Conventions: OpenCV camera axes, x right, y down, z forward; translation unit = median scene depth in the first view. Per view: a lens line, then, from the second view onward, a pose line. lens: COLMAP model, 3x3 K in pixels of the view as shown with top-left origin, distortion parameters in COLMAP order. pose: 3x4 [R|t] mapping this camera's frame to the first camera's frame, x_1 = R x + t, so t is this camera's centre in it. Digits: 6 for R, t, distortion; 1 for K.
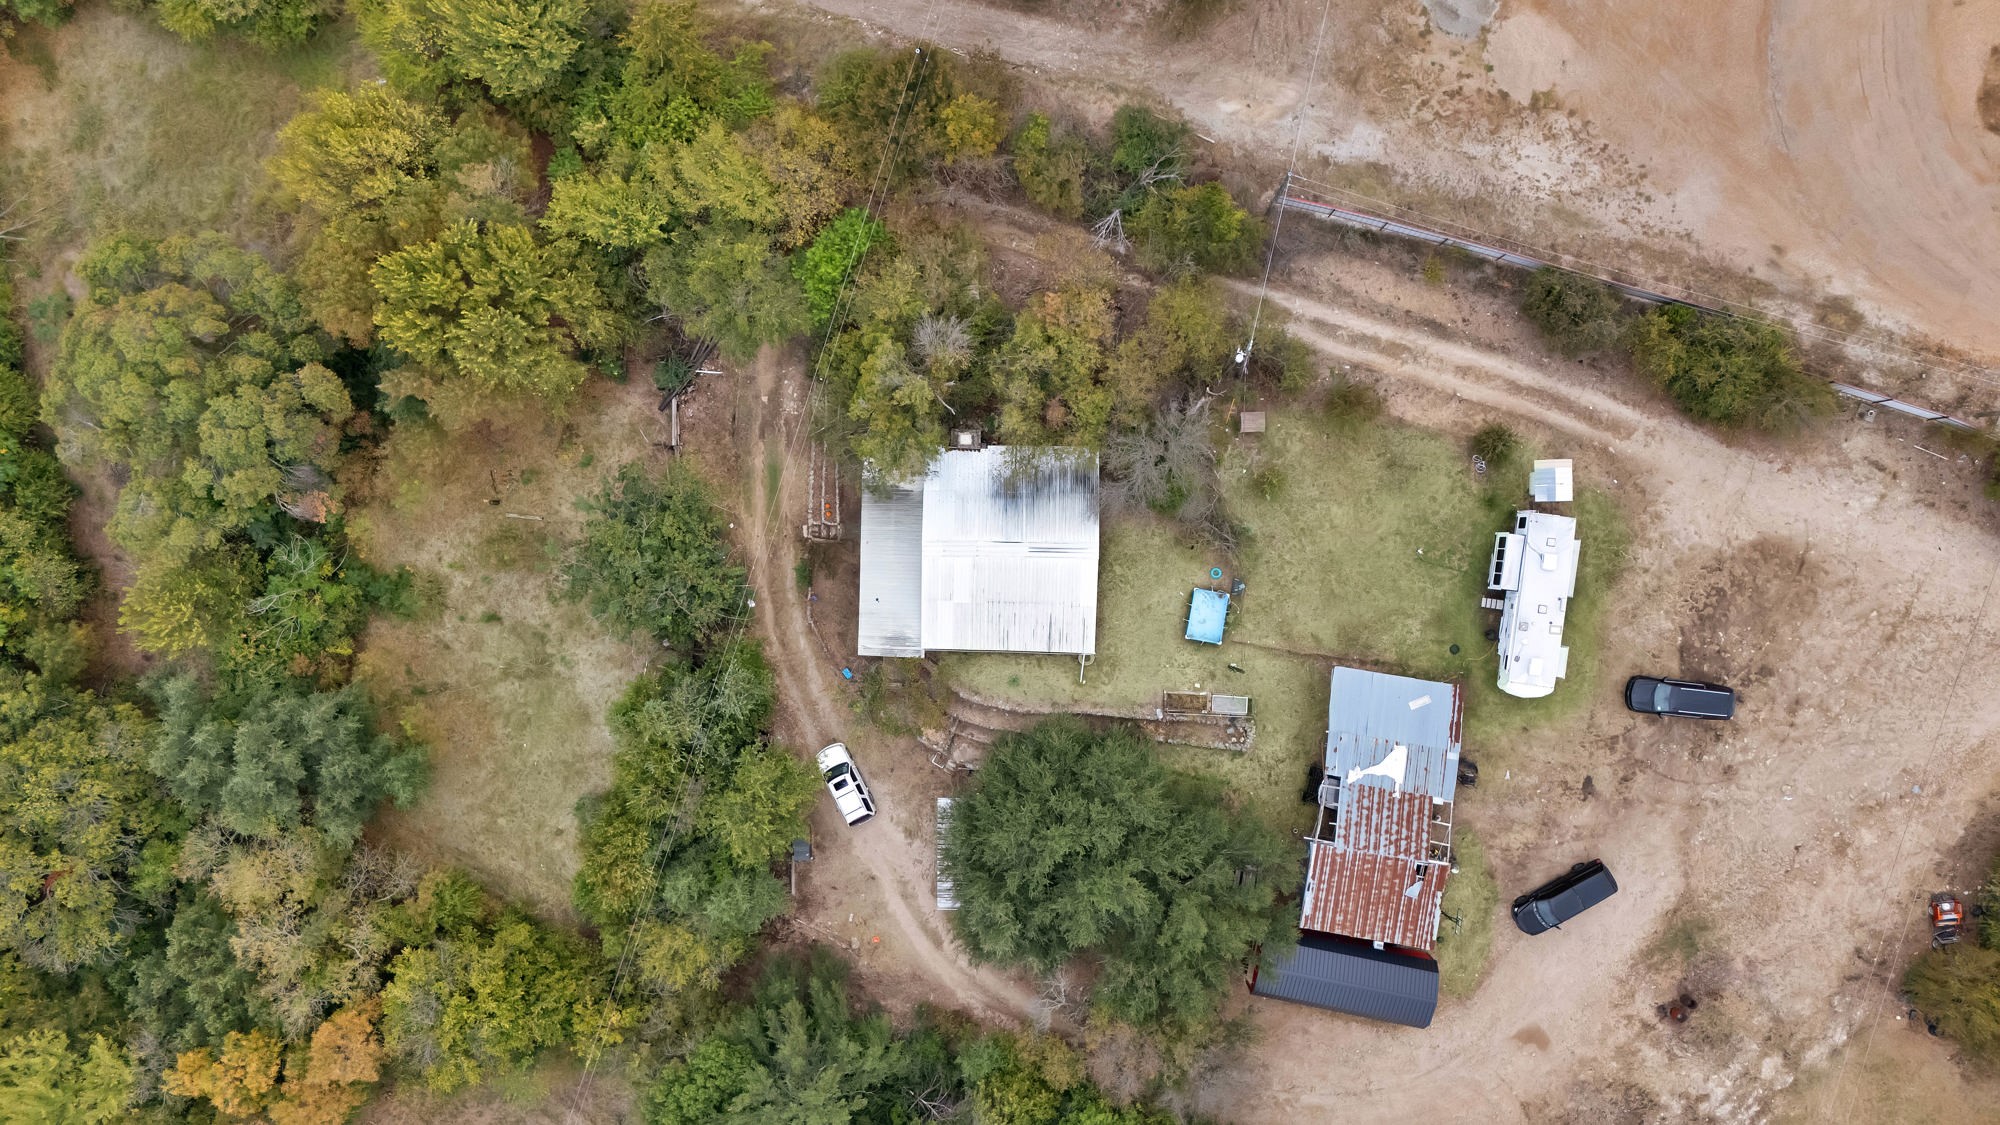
lens RADIAL K [[1505.3, 0, 995.0], [0, 1505.3, 559.0], [0, 0, 1]] dist [0.071351, -0.059039]
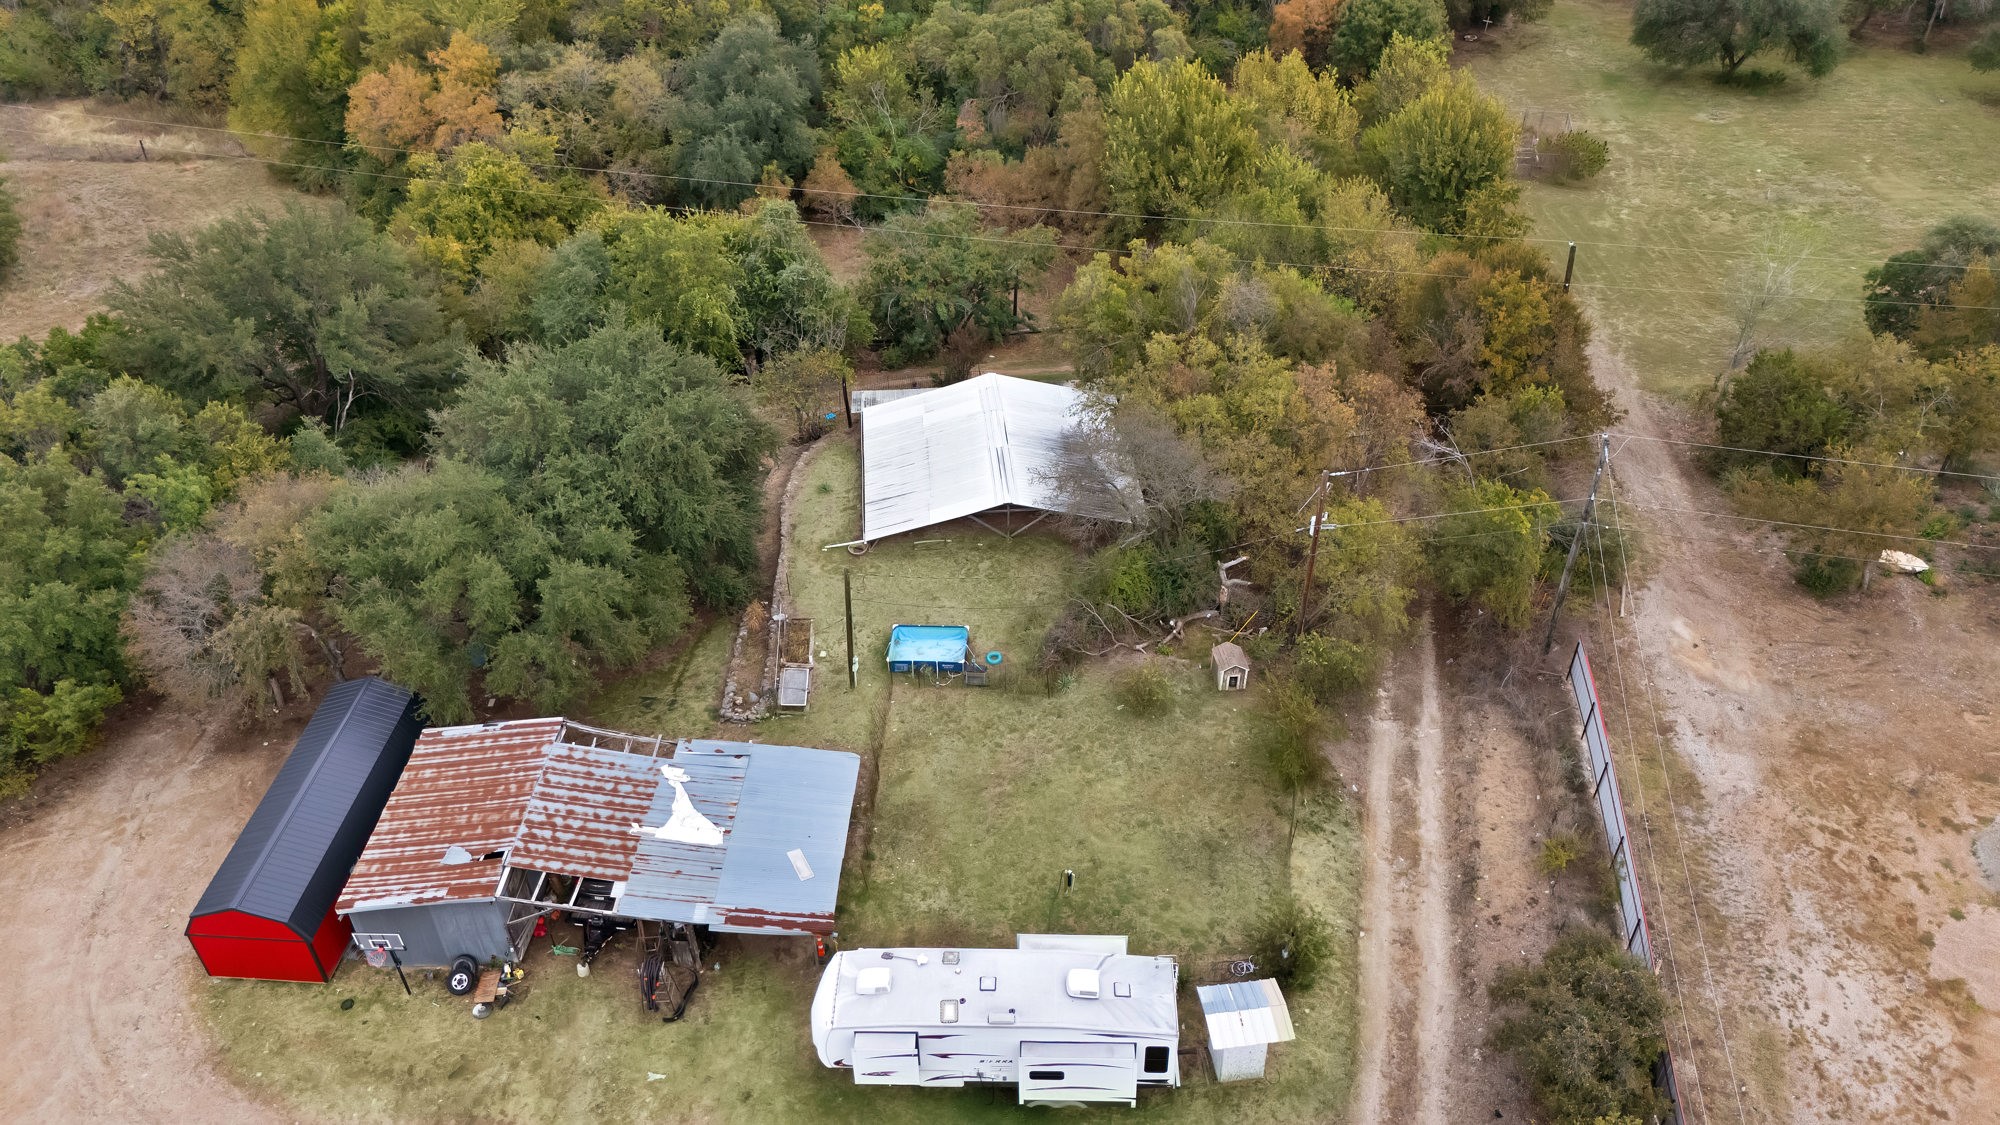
lens RADIAL K [[1505.3, 0, 1001.5], [0, 1505.3, 564.0], [0, 0, 1]] dist [0.071351, -0.059039]
pose [[0.106789, 0.648259, -0.753894, 0.623404], [-0.994282, 0.069919, -0.080718, 0.057056], [0.000386, 0.758203, 0.652018, 0.542308]]
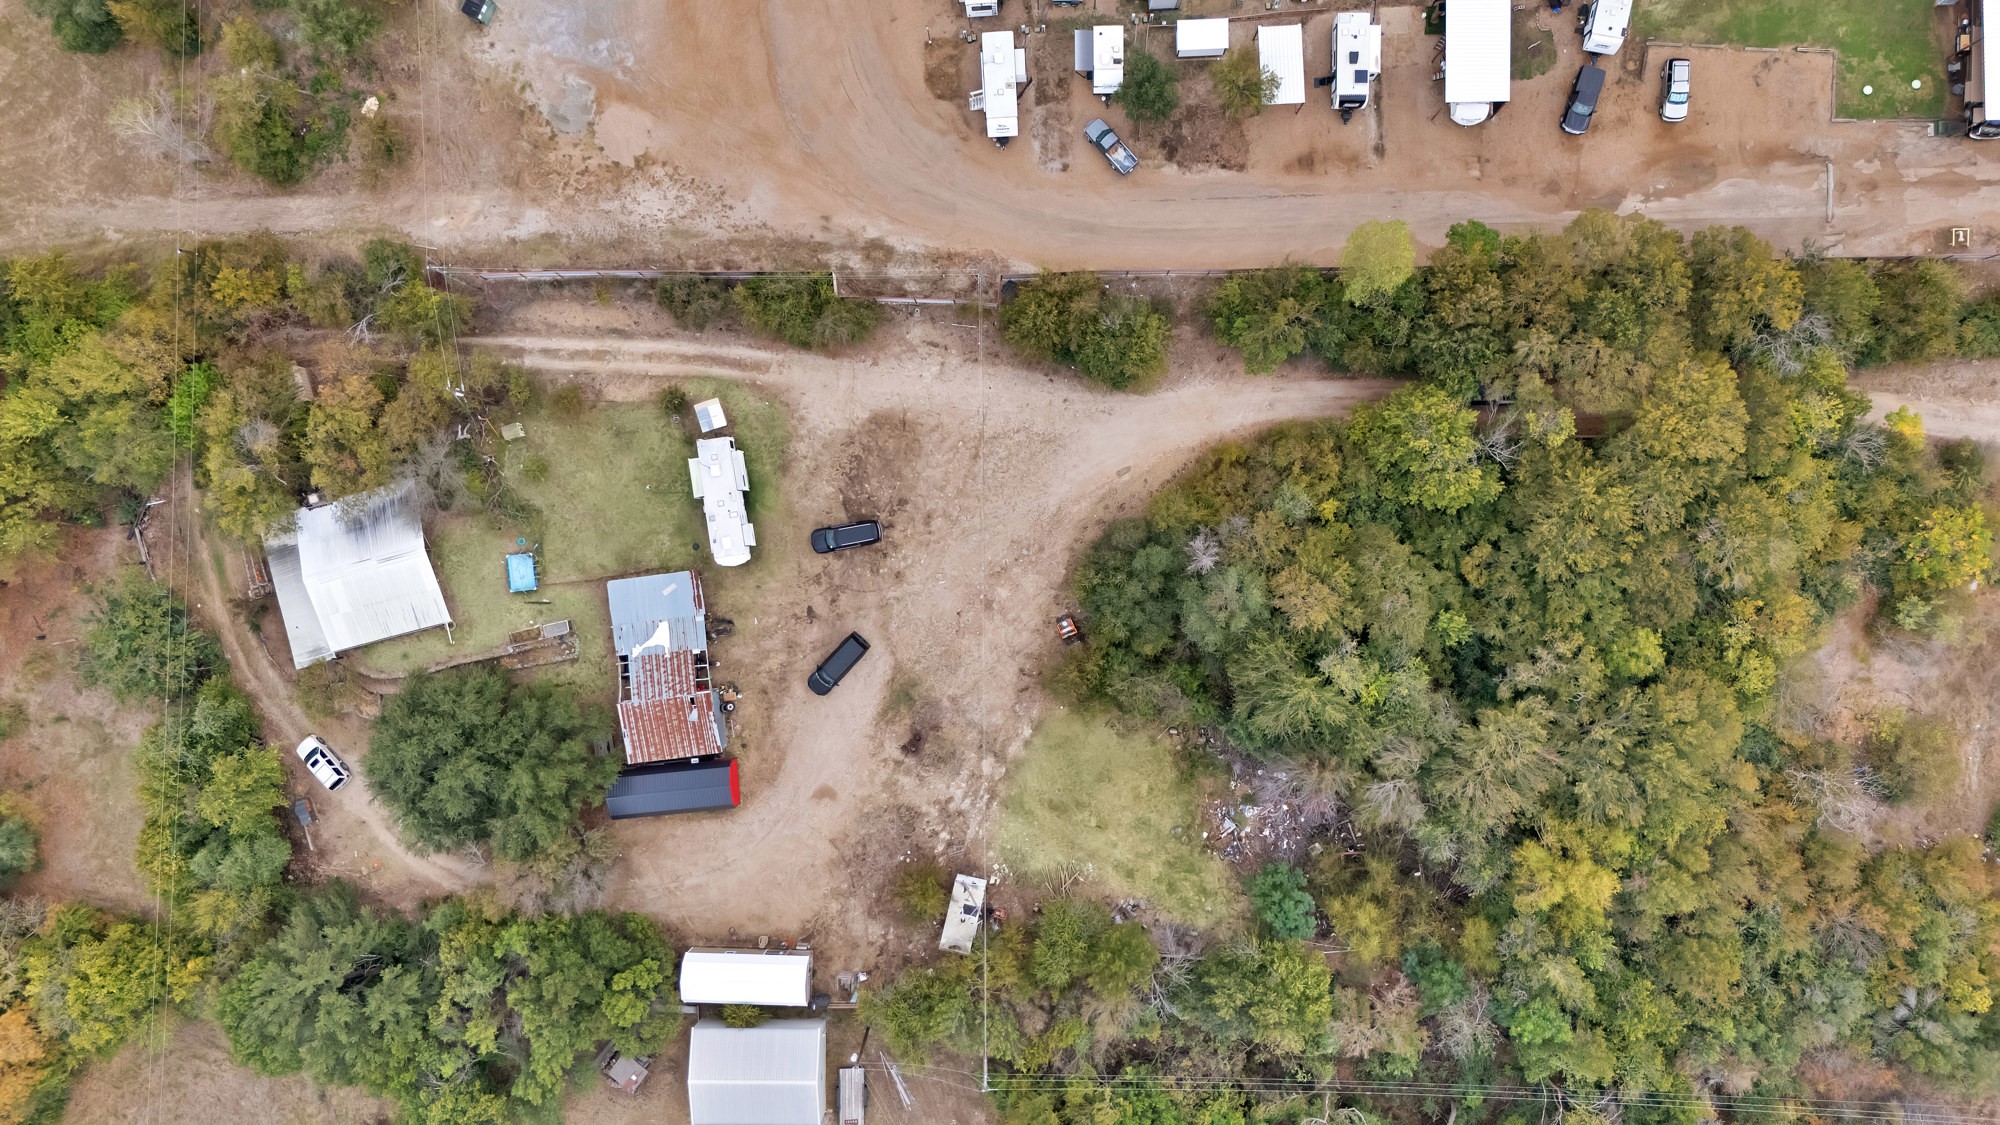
lens RADIAL K [[1505.3, 0, 1008.7], [0, 1505.3, 565.2], [0, 0, 1]] dist [0.071351, -0.059039]
pose [[0.960723, -0.277494, -0.002996, 0.586981], [0.277438, 0.960664, -0.012353, 0.175741], [0.006306, 0.011037, 0.999919, -0.415787]]
